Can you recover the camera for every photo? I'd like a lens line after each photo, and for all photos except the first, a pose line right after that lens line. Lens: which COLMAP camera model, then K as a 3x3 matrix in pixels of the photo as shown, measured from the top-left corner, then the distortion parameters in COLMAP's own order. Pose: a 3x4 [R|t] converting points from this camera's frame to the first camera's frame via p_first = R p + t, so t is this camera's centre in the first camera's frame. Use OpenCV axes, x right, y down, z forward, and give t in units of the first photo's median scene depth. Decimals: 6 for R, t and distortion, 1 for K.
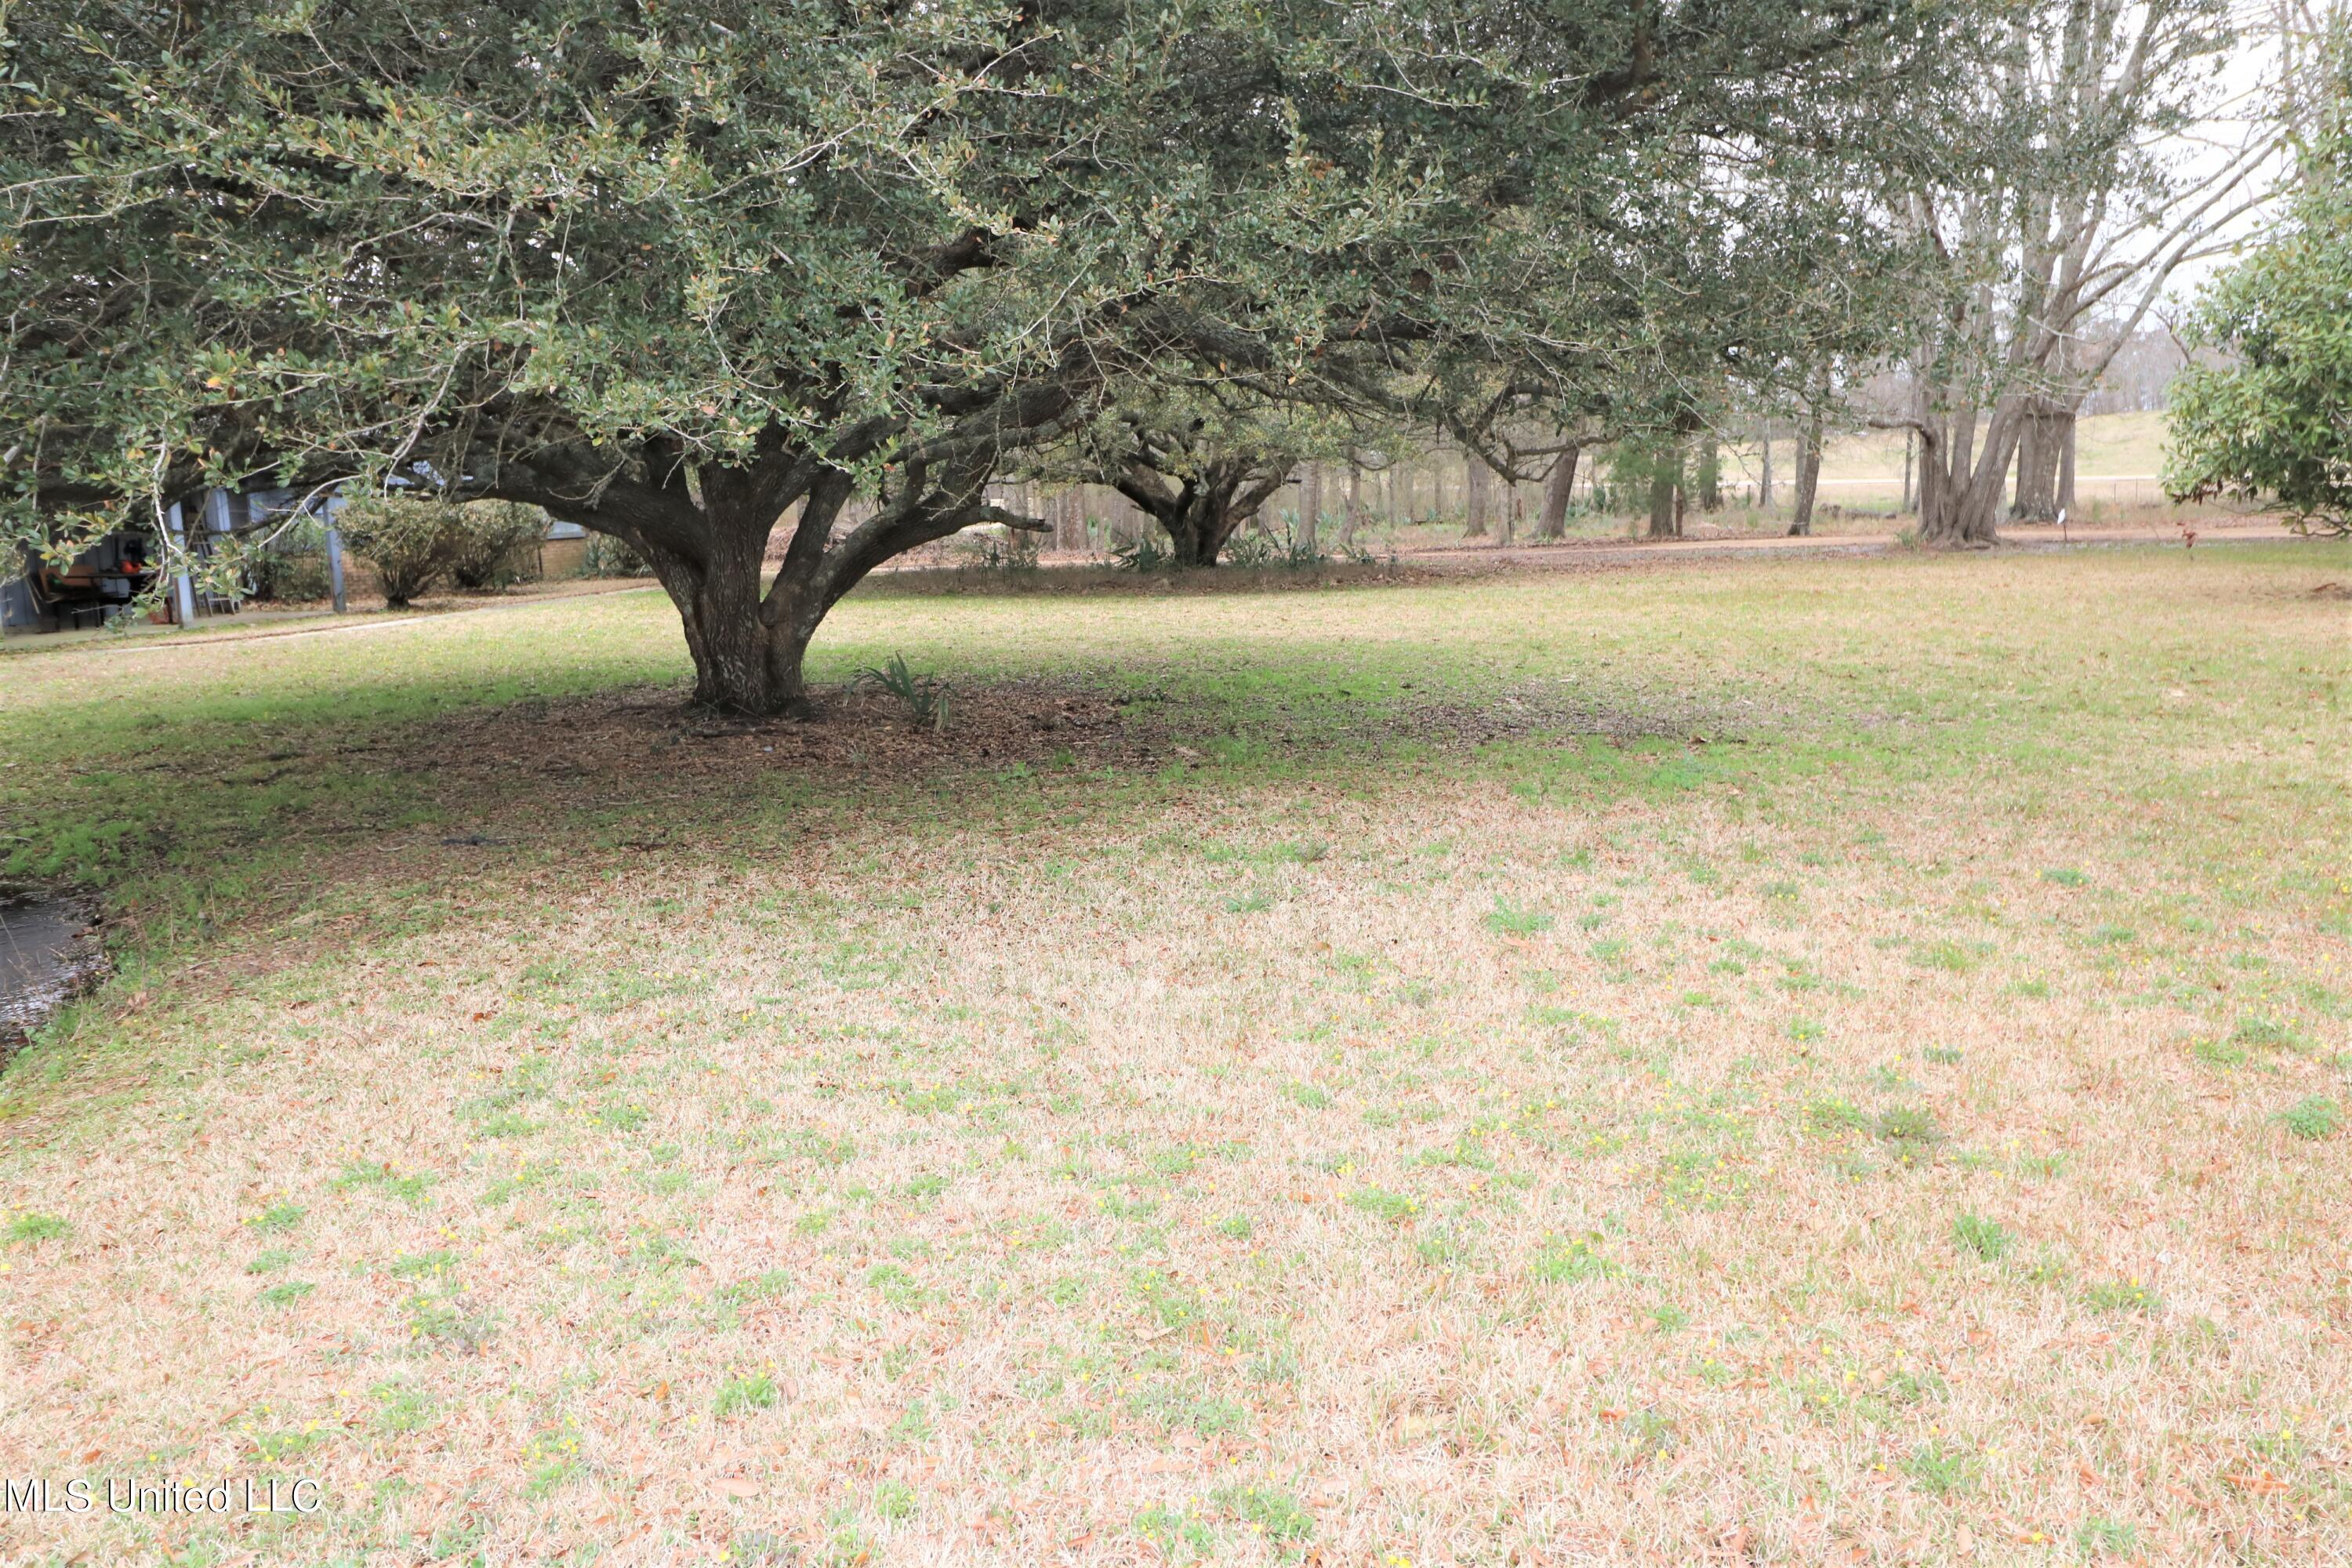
lens RADIAL K [[1821.6, 0, 1177.4], [0, 1821.6, 721.4], [0, 0, 1]] dist [-0.001792, -0.002018]
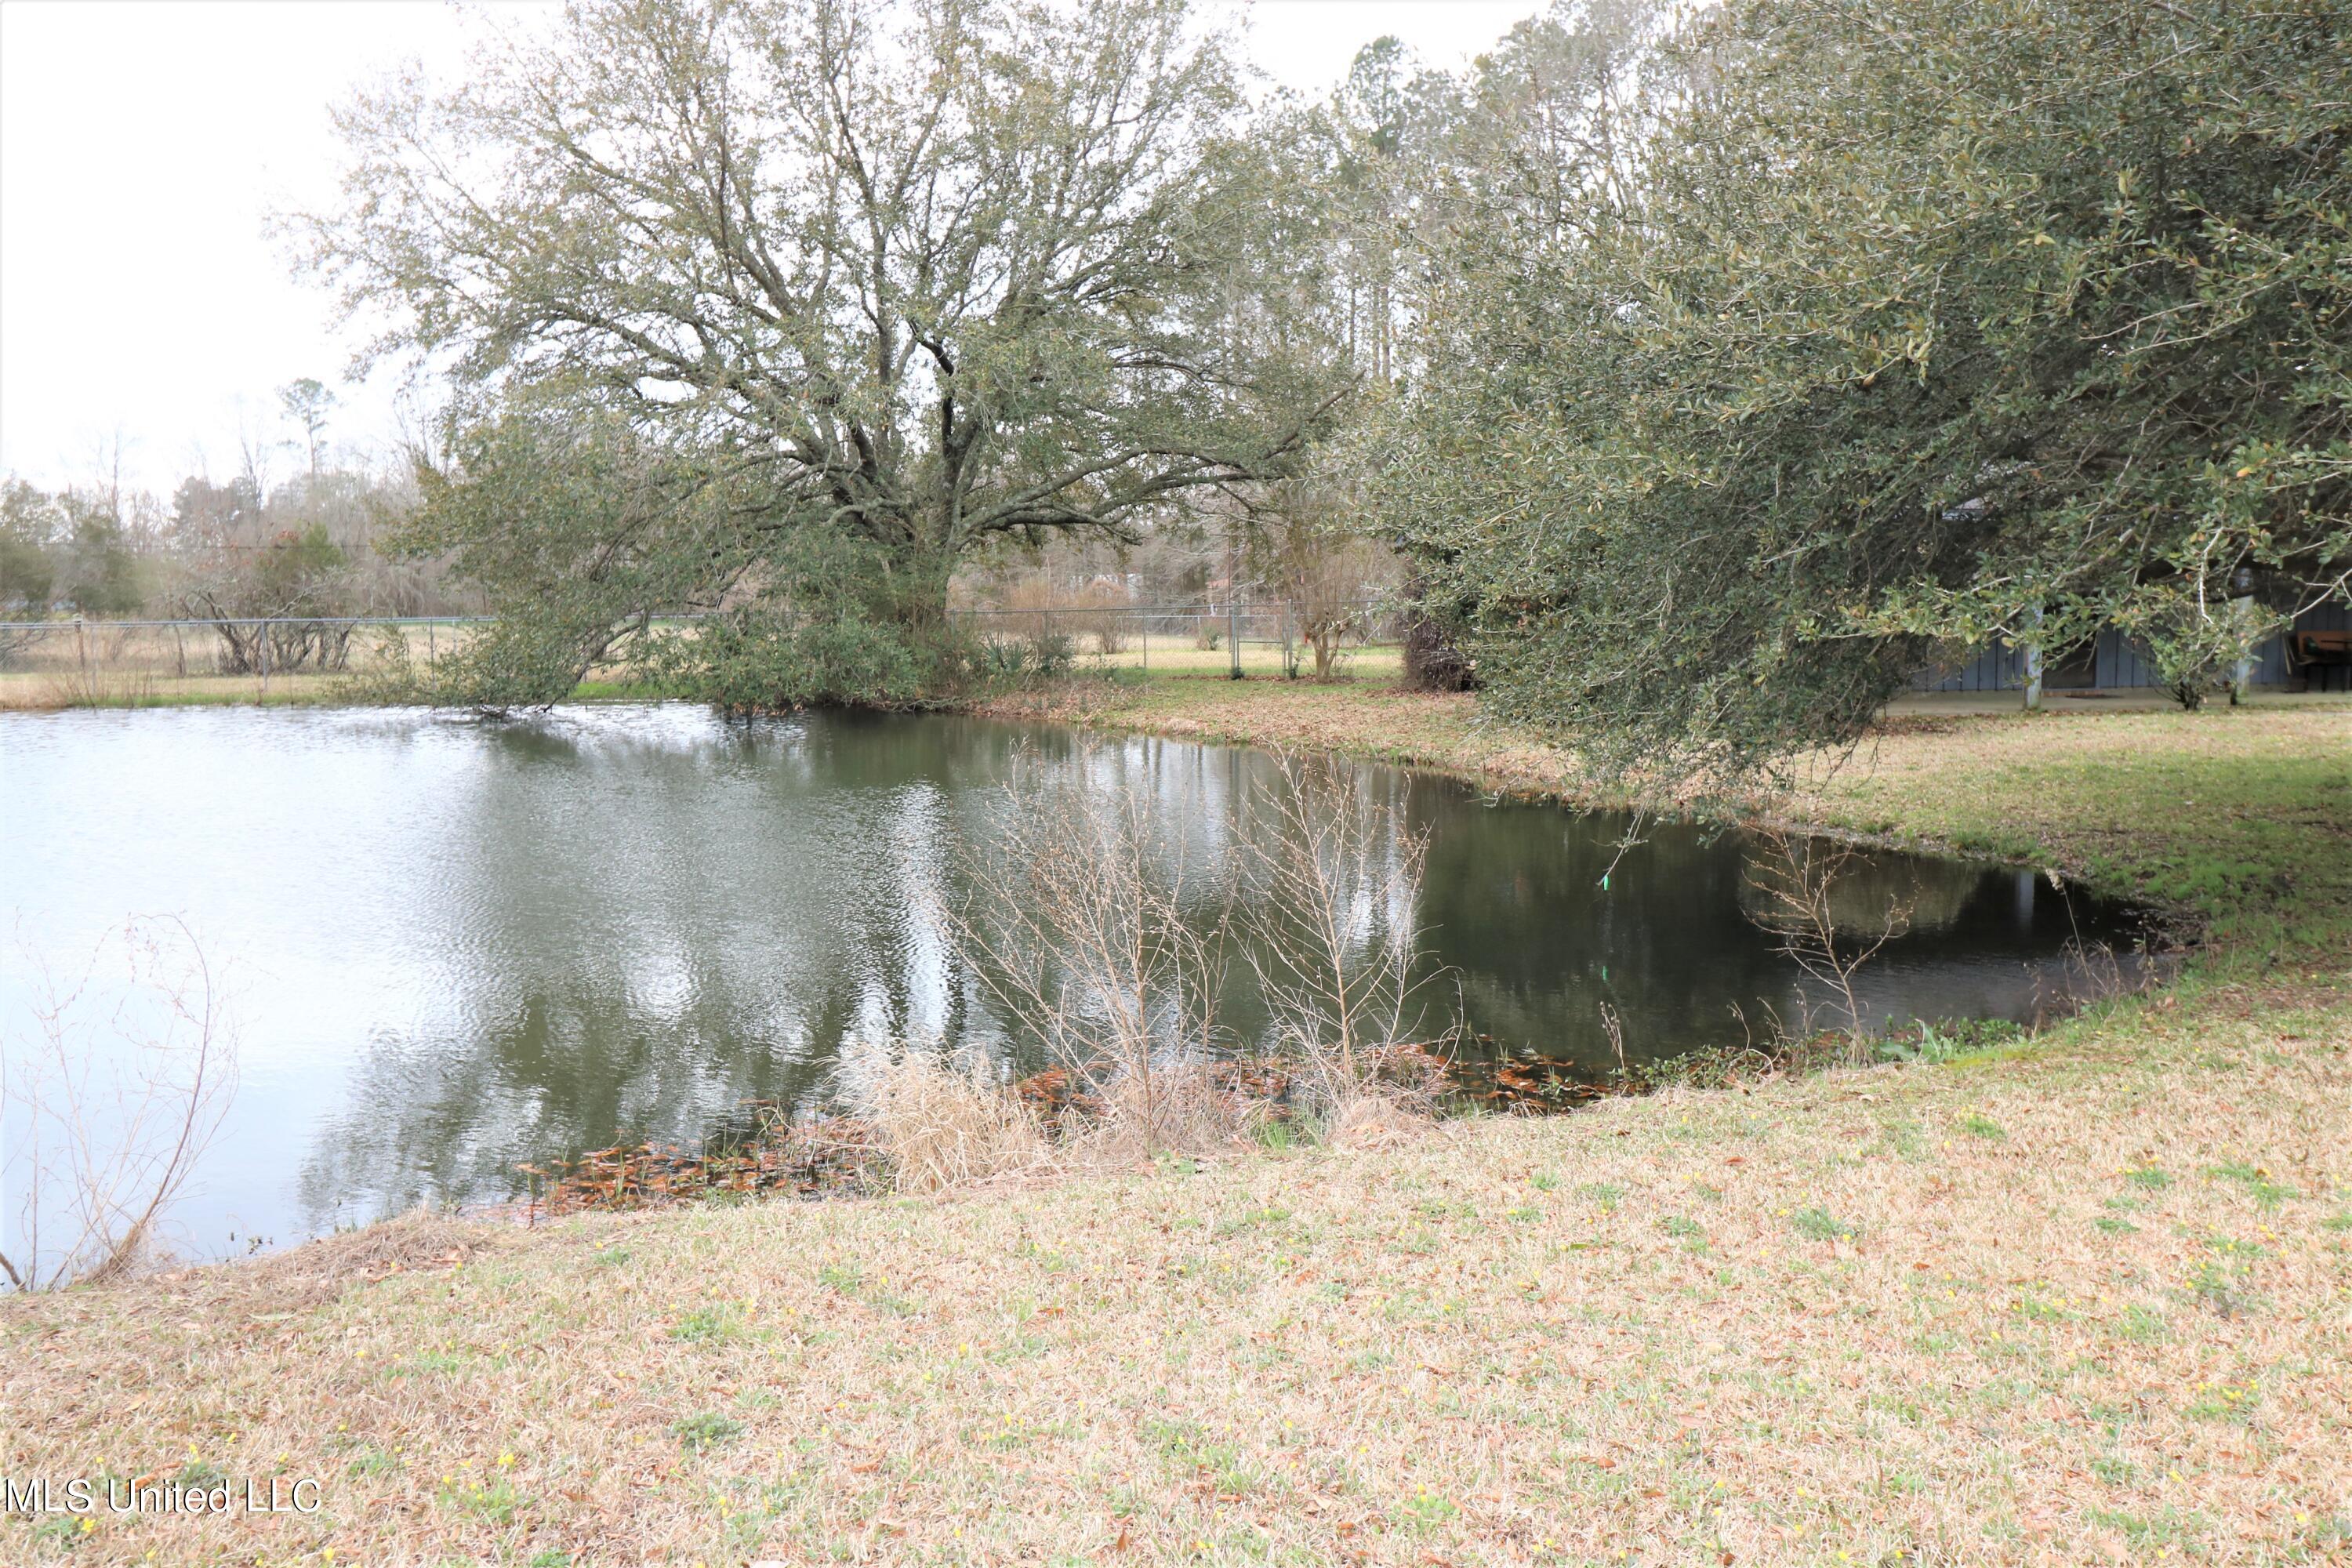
lens RADIAL K [[1821.6, 0, 1177.4], [0, 1821.6, 721.4], [0, 0, 1]] dist [-0.001792, -0.002018]
pose [[0.407703, 0.086470, -0.909011, 0.240747], [-0.117467, 0.992201, 0.041698, 0.000463], [0.905527, 0.089778, 0.414681, -0.078007]]
